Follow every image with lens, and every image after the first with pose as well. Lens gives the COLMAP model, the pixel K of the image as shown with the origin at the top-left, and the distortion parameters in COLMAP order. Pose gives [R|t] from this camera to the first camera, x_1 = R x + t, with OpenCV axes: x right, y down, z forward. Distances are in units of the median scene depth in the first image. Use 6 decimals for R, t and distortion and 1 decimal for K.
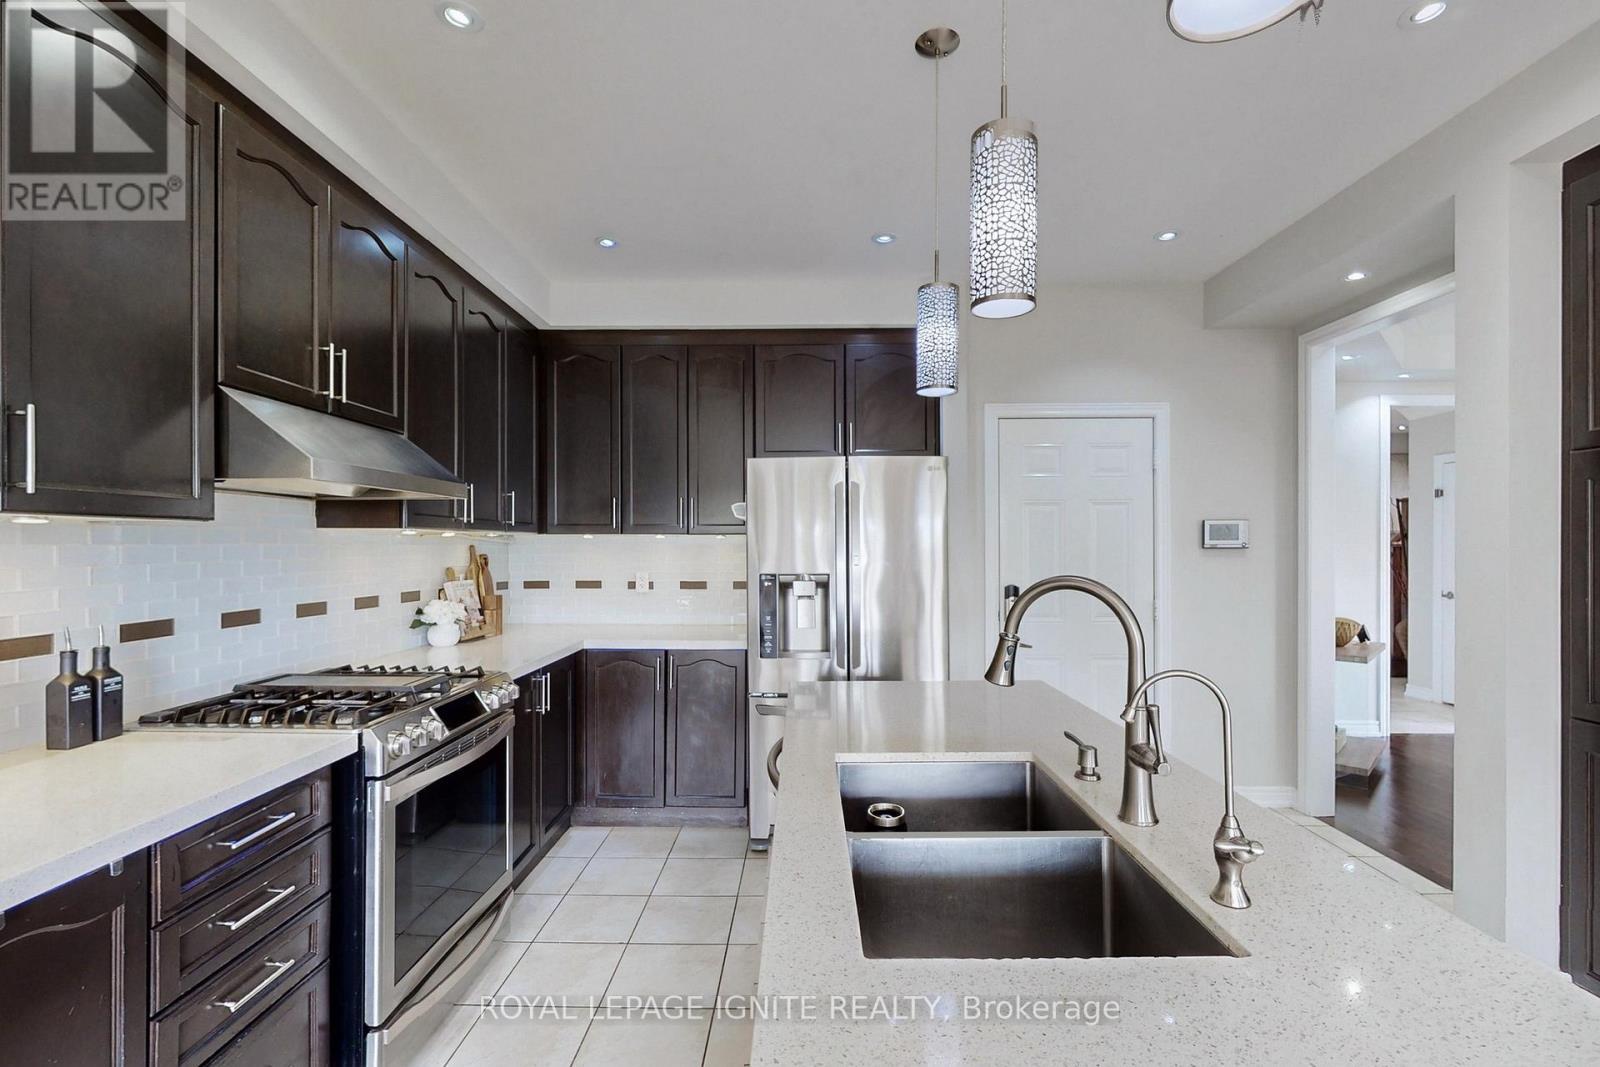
lens RADIAL K [[696.0, 0, 797.5], [0, 696.0, 544.6], [0, 0, 1]] dist [-0.001318, 0.000419]
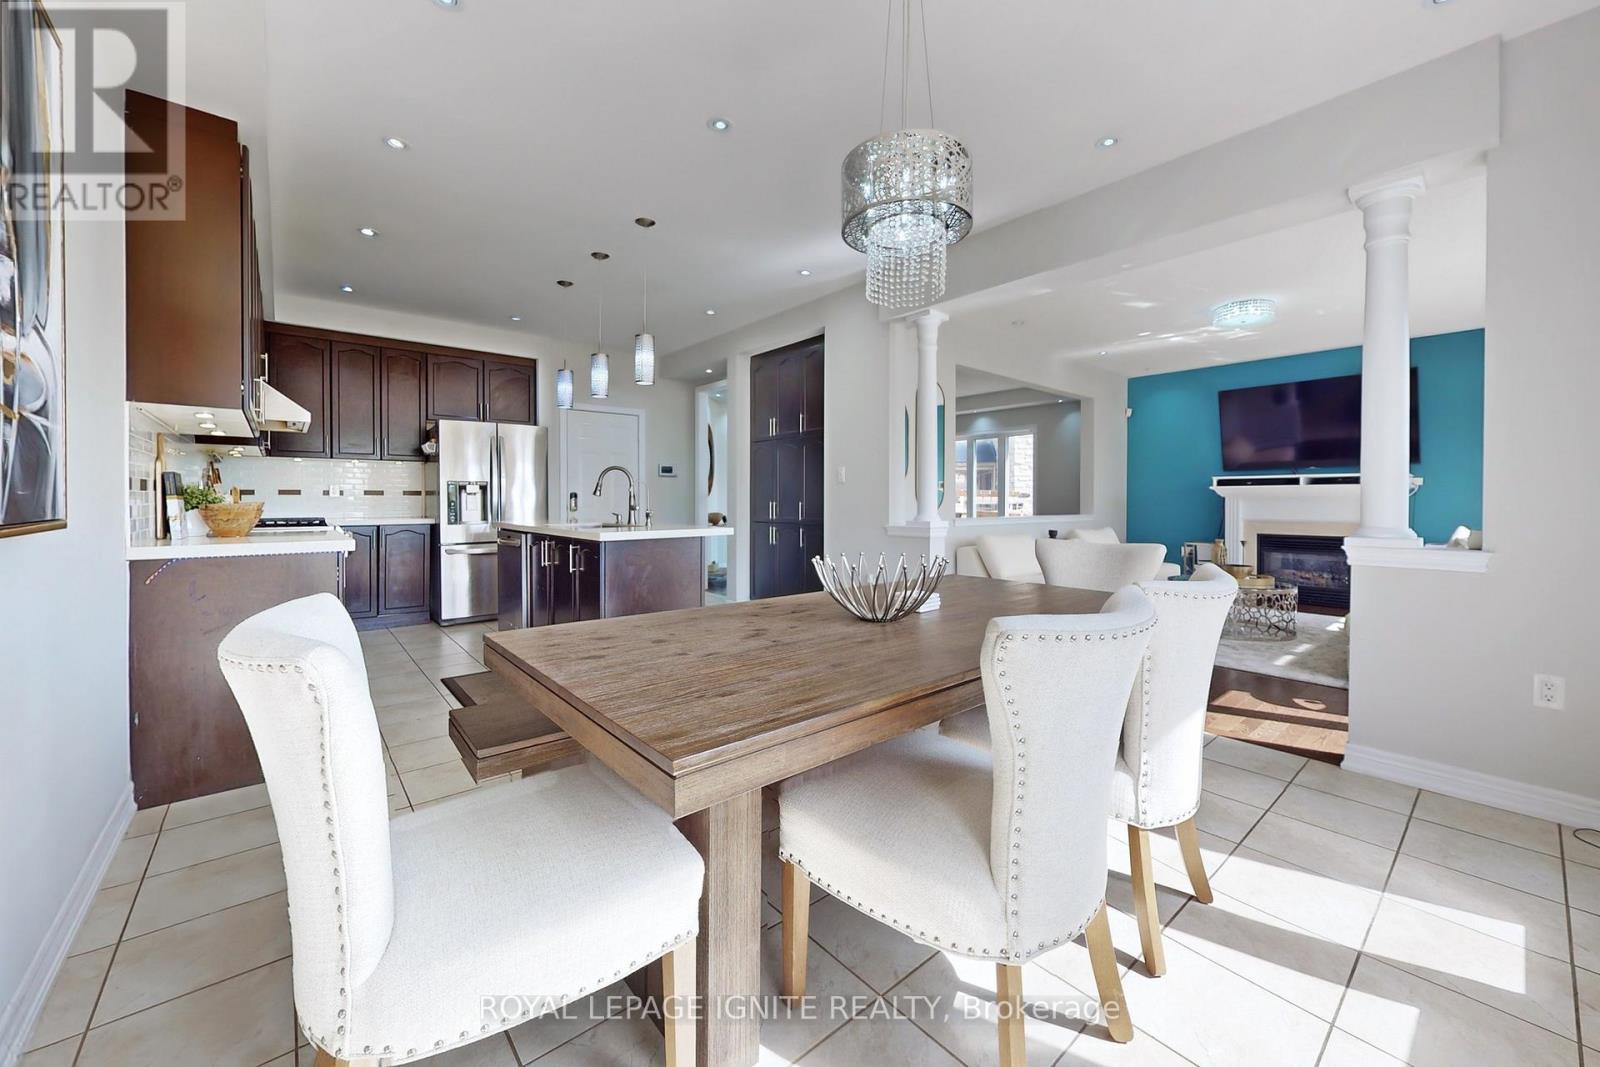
lens RADIAL K [[616.7, 0, 795.7], [0, 616.7, 499.7], [0, 0, 1]] dist [-0.000884, -0.000046]
pose [[0.755022, 0.000589, 0.655700, -0.454133], [-0.002053, 0.999997, 0.001465, 0.090722], [-0.655697, -0.002452, 0.755020, -0.928637]]
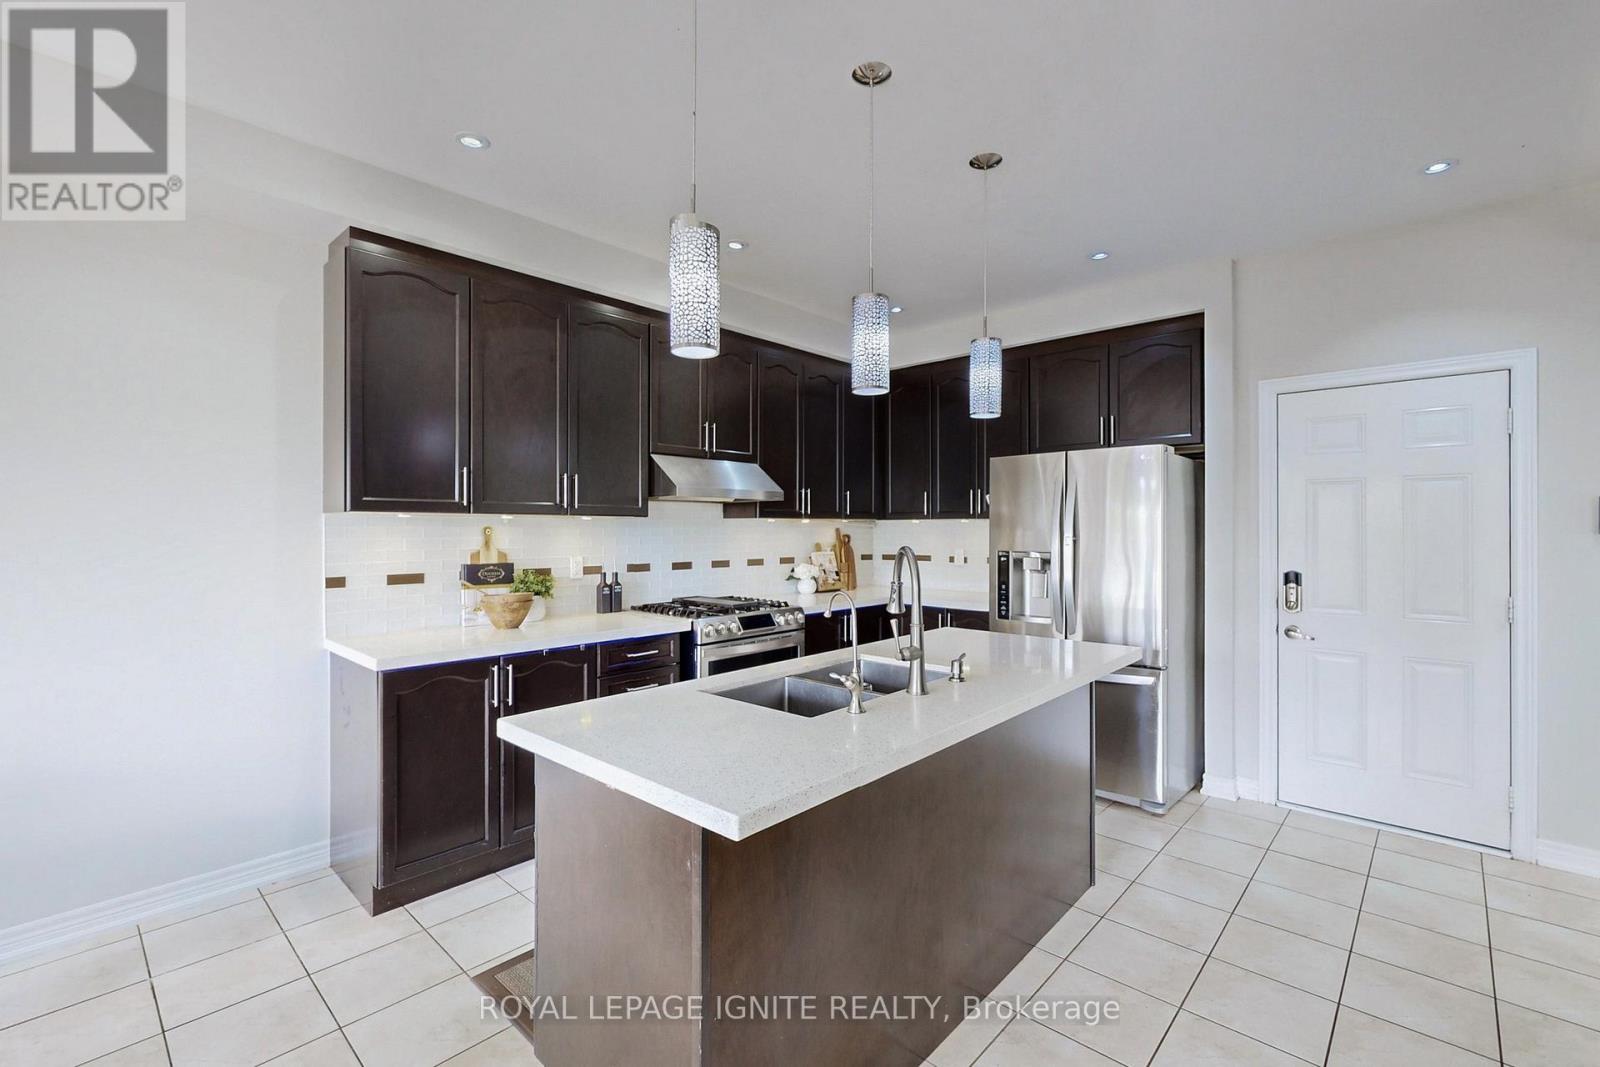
lens RADIAL K [[696.0, 0, 810.9], [0, 696.0, 533.0], [0, 0, 1]] dist [-0.001318, 0.000419]
pose [[0.752794, 0.004728, -0.658240, 0.526379], [0.000344, 0.999971, 0.007577, -0.000224], [0.658257, -0.005930, 0.752770, -0.160407]]
